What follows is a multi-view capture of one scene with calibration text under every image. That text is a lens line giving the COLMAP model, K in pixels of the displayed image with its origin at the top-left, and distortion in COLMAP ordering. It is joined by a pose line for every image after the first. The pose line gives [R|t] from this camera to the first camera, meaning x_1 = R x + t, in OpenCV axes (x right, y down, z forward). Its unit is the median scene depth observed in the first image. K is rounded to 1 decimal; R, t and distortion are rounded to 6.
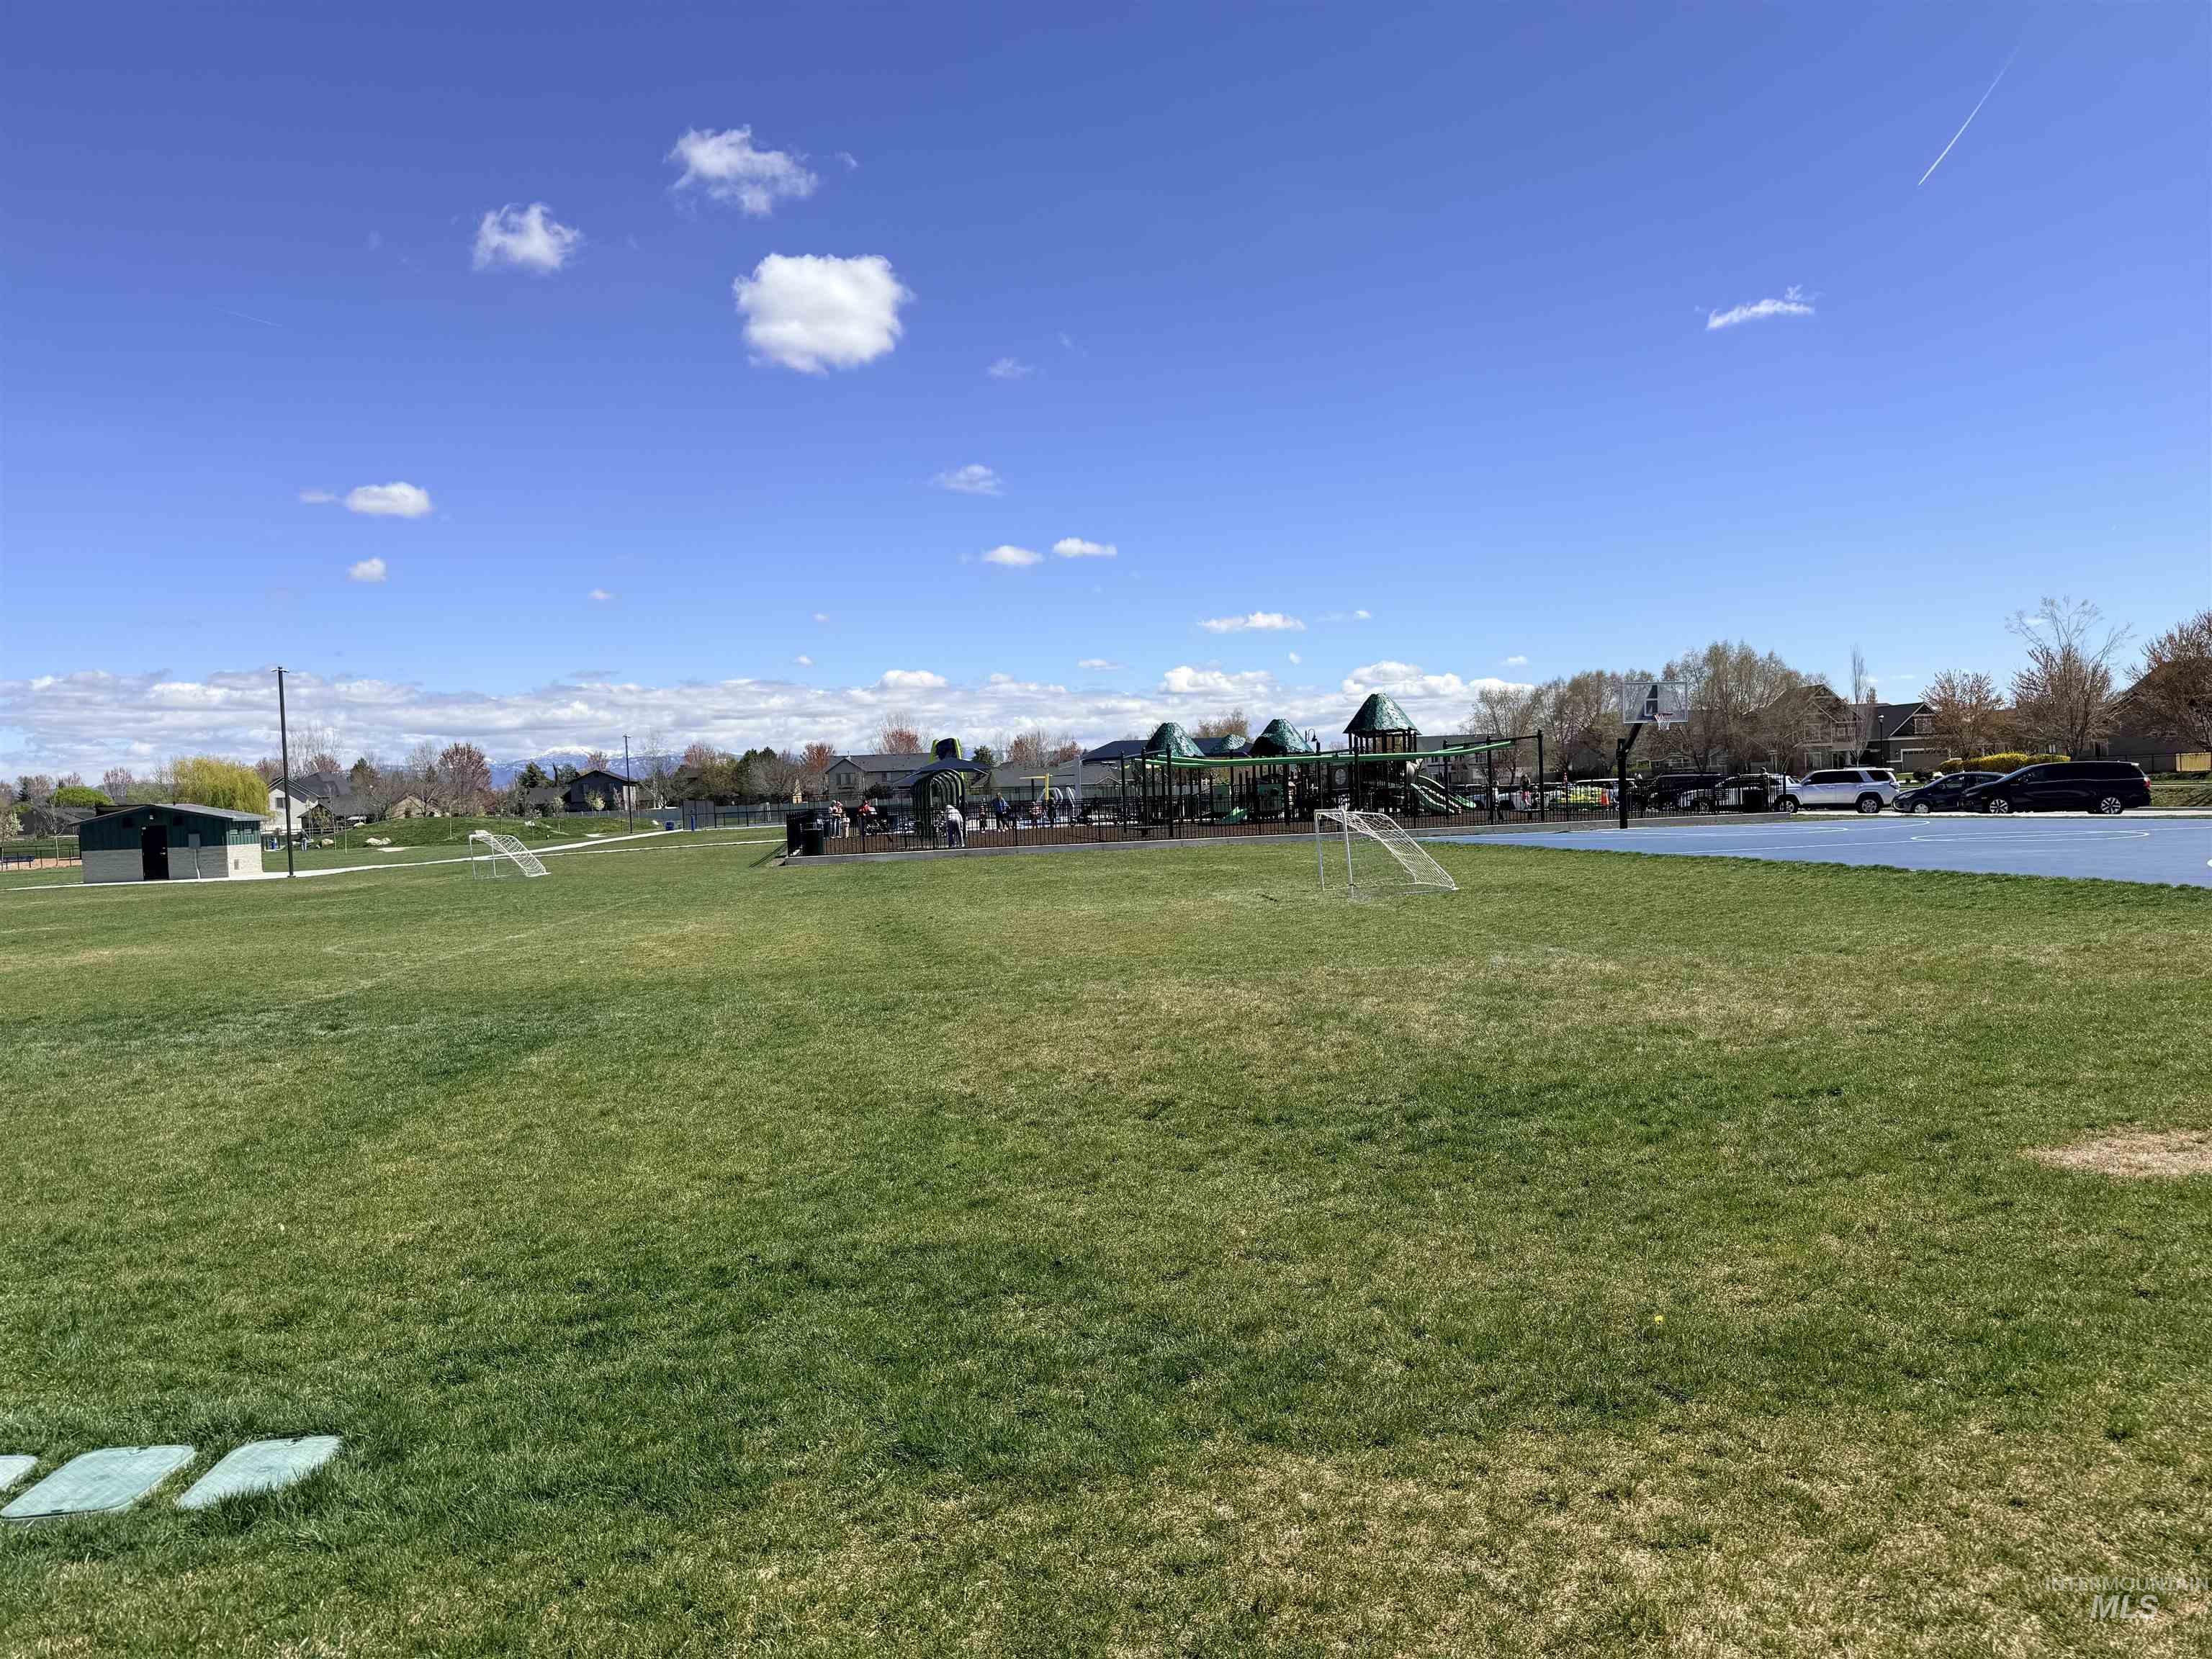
lens RADIAL K [[1475.6, 0, 1106.0], [0, 1475.6, 829.5], [0, 0, 1]] dist [0.000856, -0.071400]
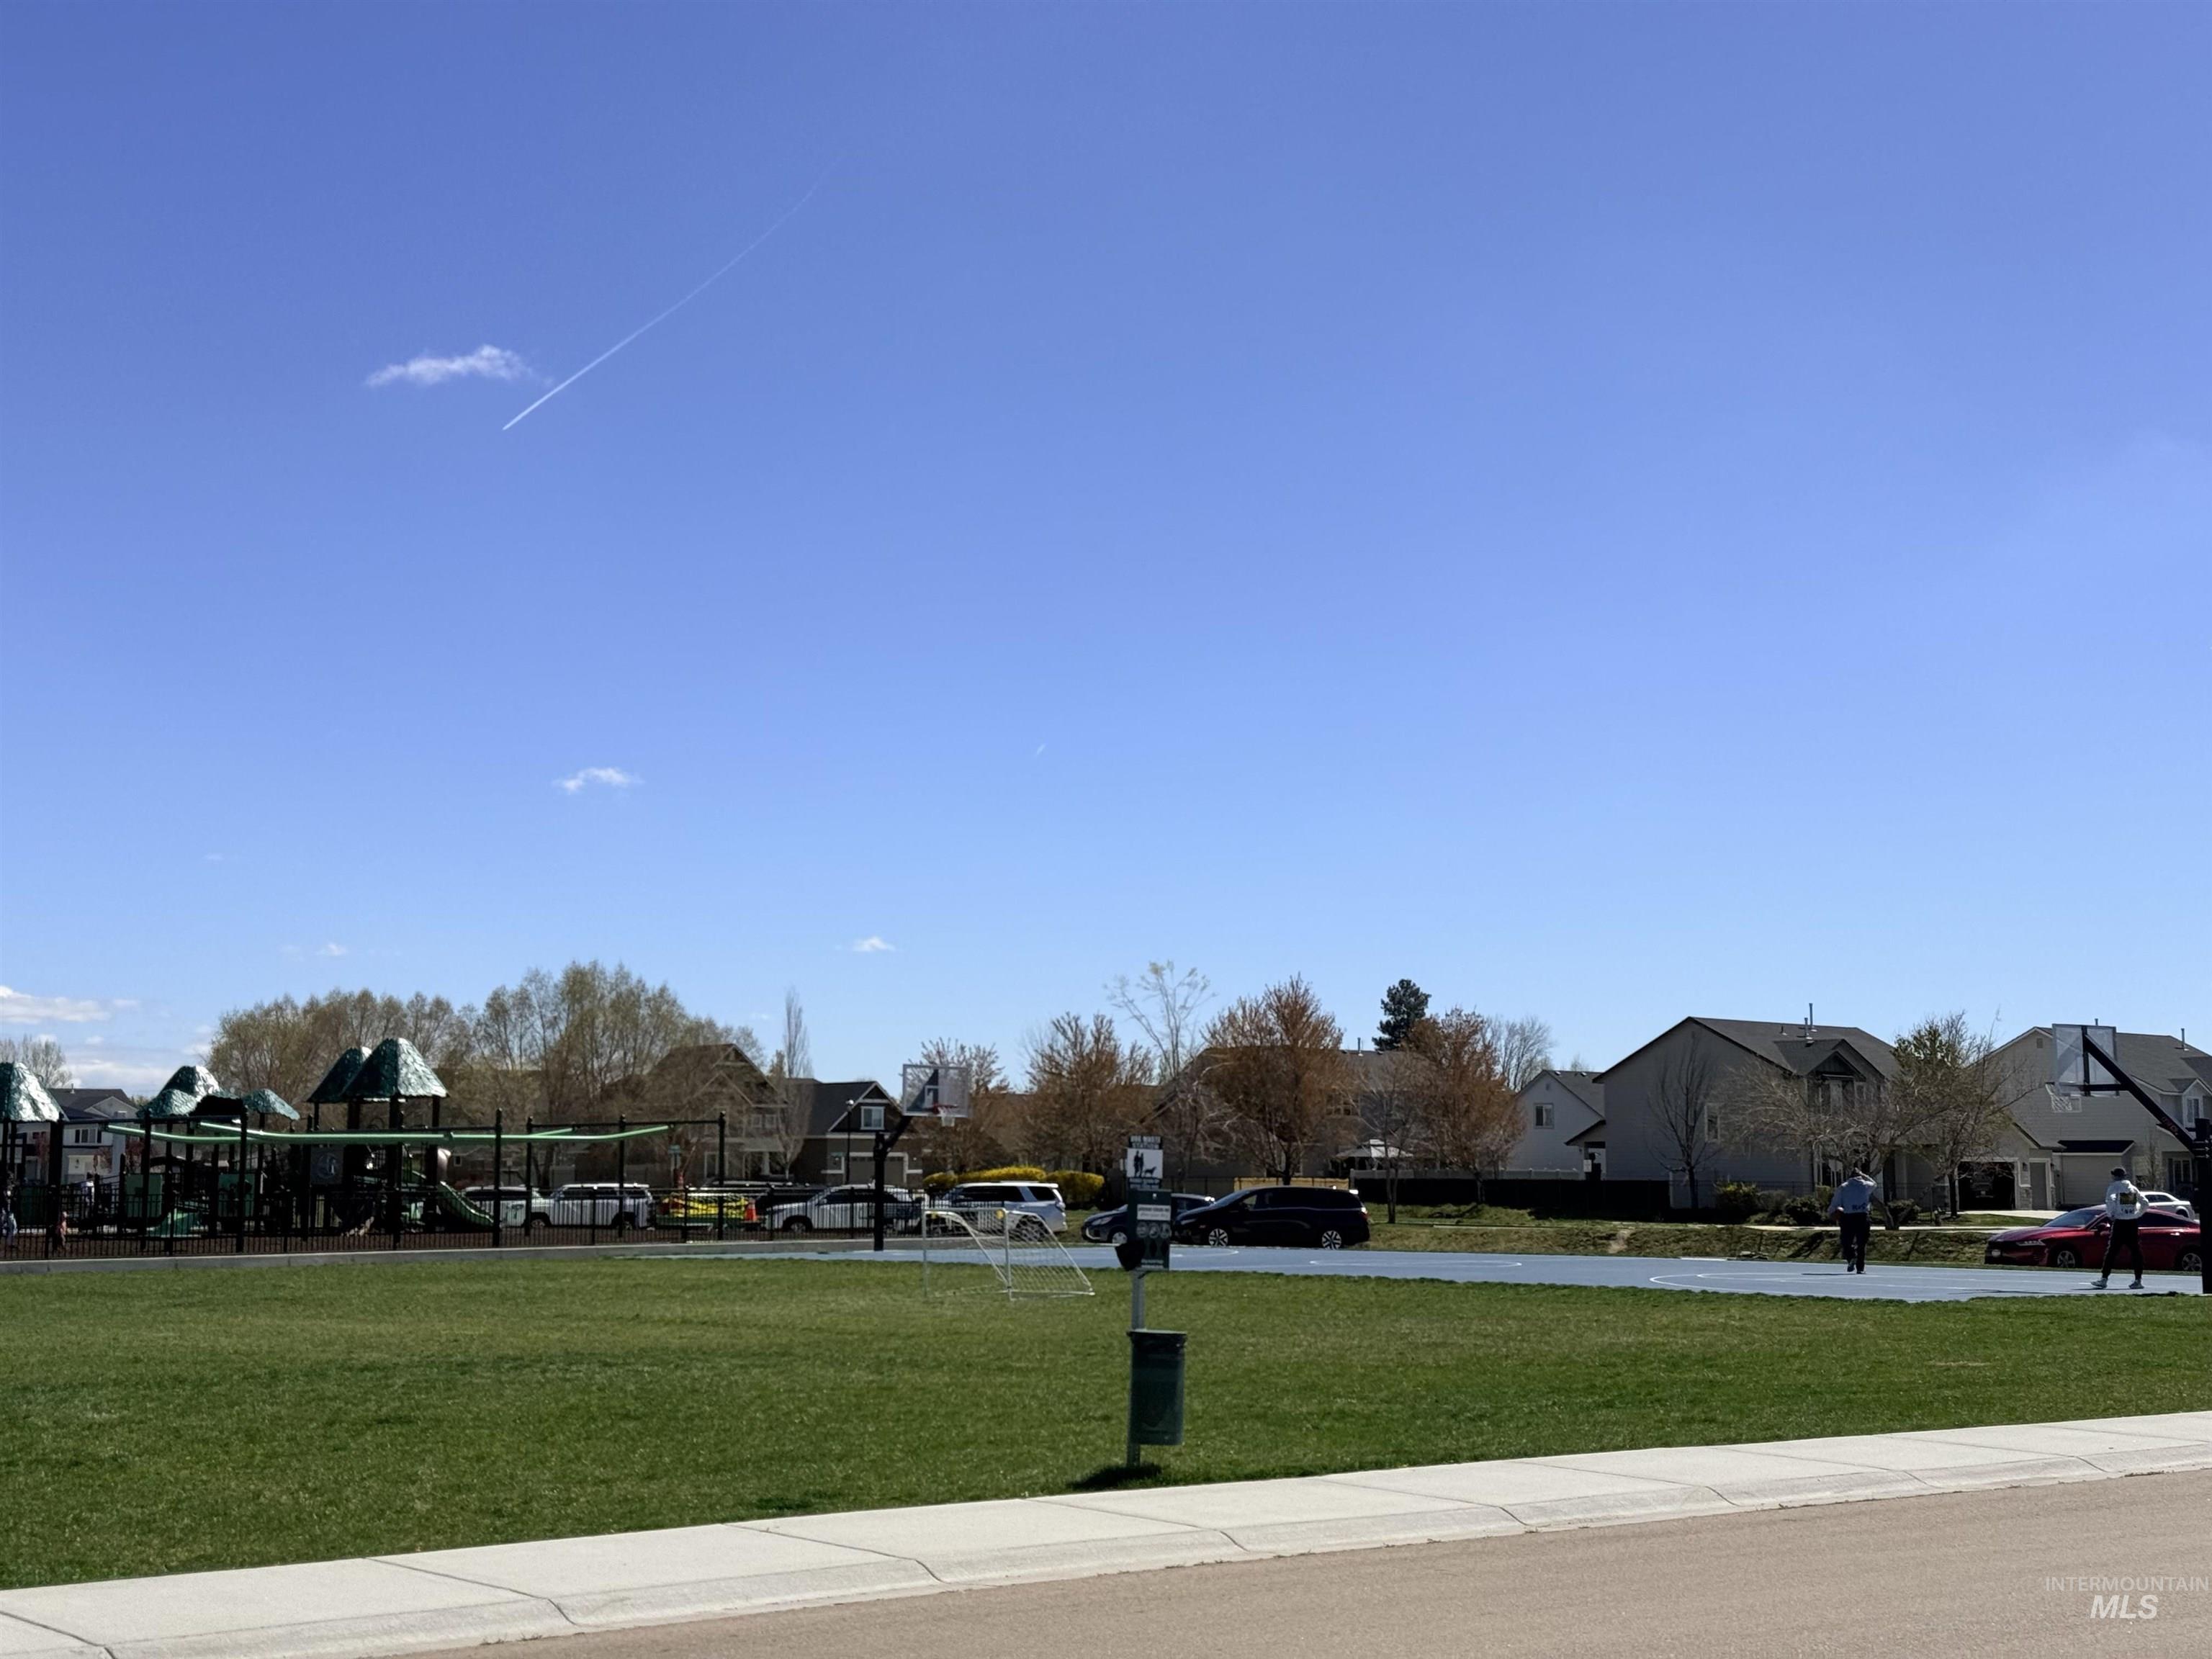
lens RADIAL K [[3068.1, 0, 1106.0], [0, 3068.1, 829.5], [0, 0, 1]] dist [0.029542, 0.037076]
pose [[0.777053, 0.111227, 0.619530, -0.239561], [-0.018967, 0.987954, -0.153583, 0.010799], [-0.629150, 0.107591, 0.769802, -0.139395]]
